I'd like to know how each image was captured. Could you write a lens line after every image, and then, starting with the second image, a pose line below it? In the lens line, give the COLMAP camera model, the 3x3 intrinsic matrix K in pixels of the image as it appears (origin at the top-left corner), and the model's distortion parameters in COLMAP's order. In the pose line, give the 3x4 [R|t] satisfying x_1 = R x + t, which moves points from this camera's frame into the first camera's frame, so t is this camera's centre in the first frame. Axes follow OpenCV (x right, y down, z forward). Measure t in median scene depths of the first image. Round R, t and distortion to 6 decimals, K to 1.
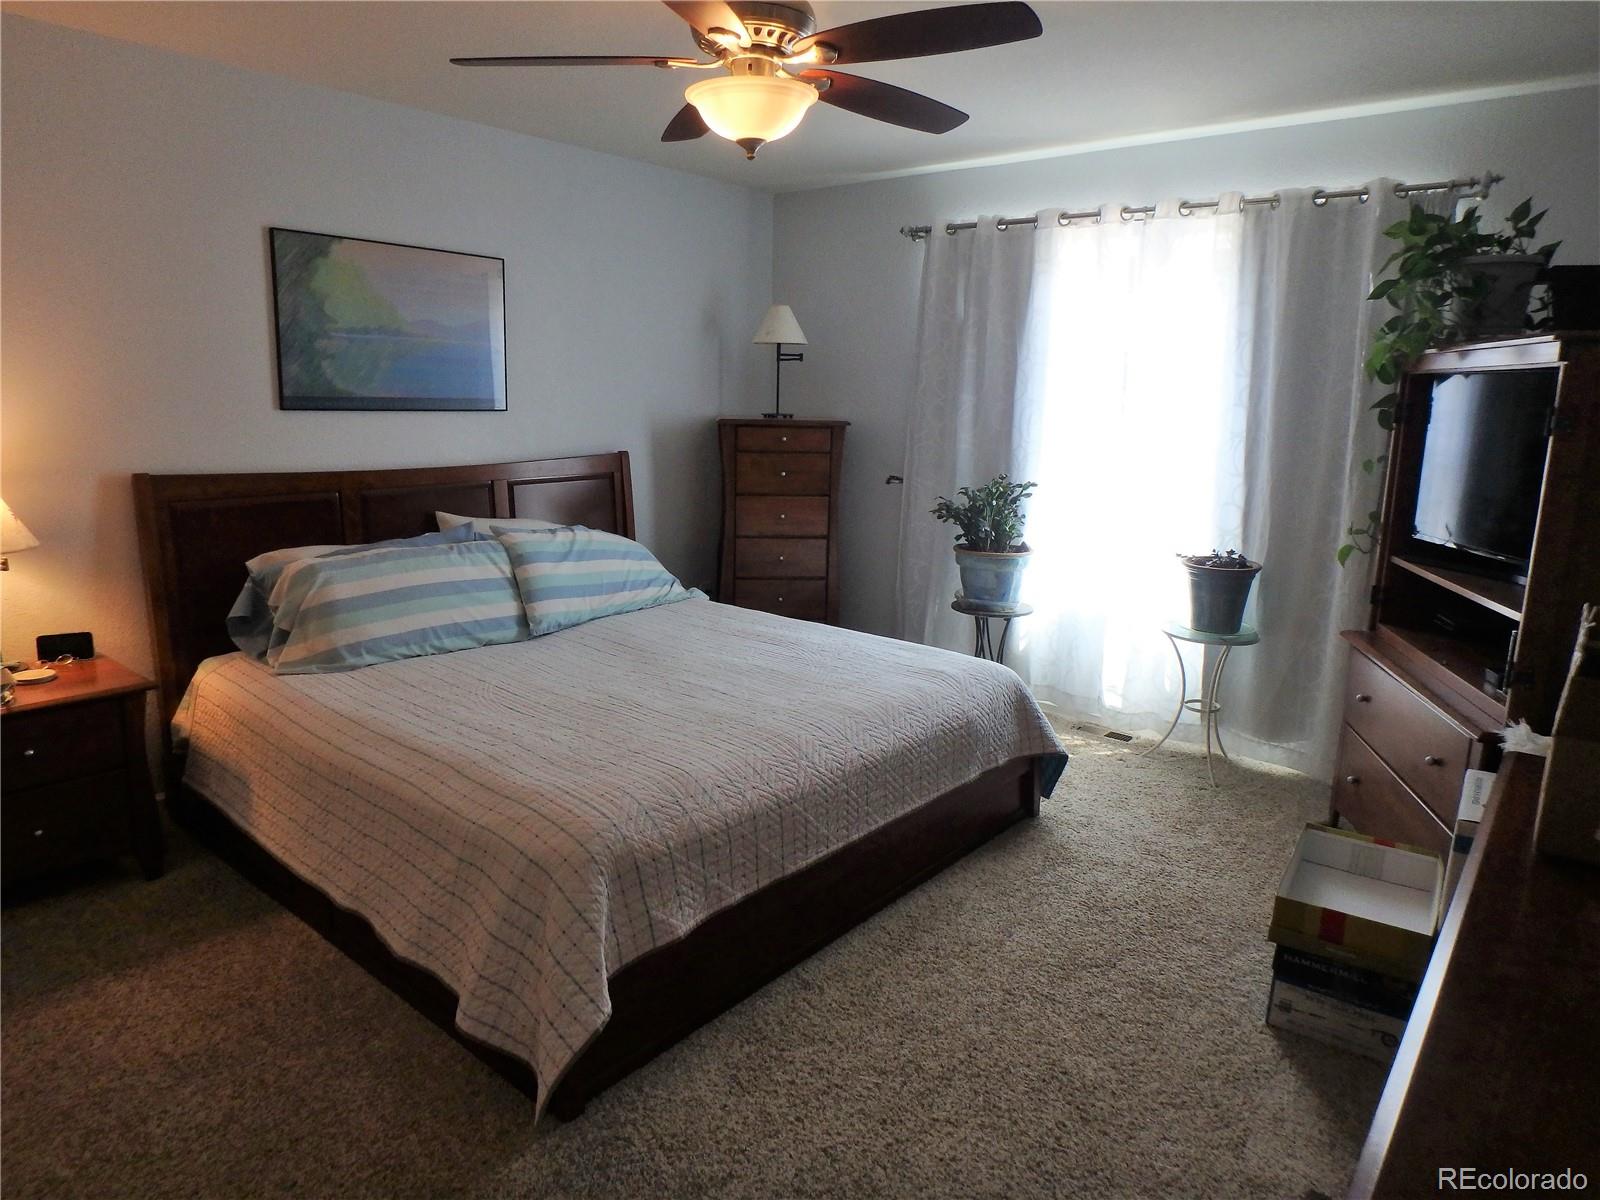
lens RADIAL K [[988.0, 0, 799.4], [0, 988.0, 573.7], [0, 0, 1]] dist [-0.003656, -0.000574]
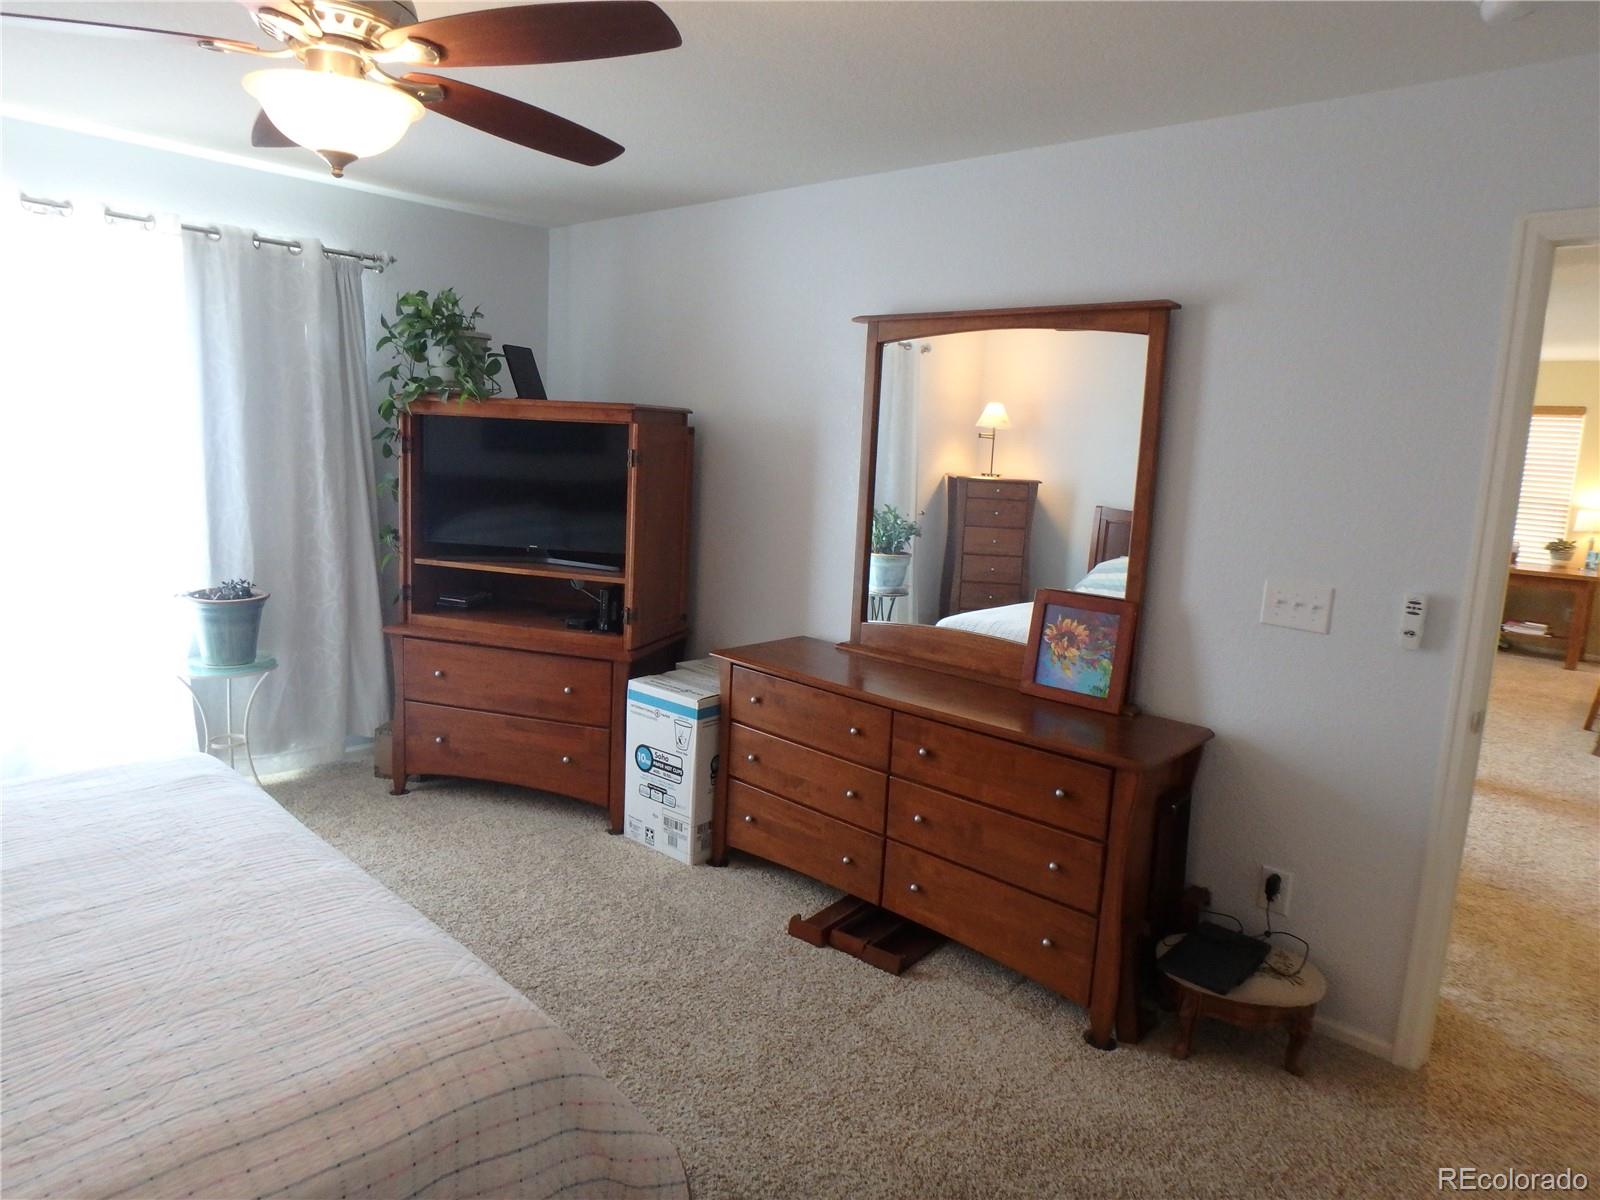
lens RADIAL K [[981.9, 0, 800.0], [0, 981.9, 600.0], [0, 0, 1]] dist [-0.048319, 0.000871]
pose [[0.054860, -0.179516, 0.982224, -0.611912], [0.134807, 0.976031, 0.170855, -0.117525], [-0.989352, 0.123038, 0.077745, 0.451280]]
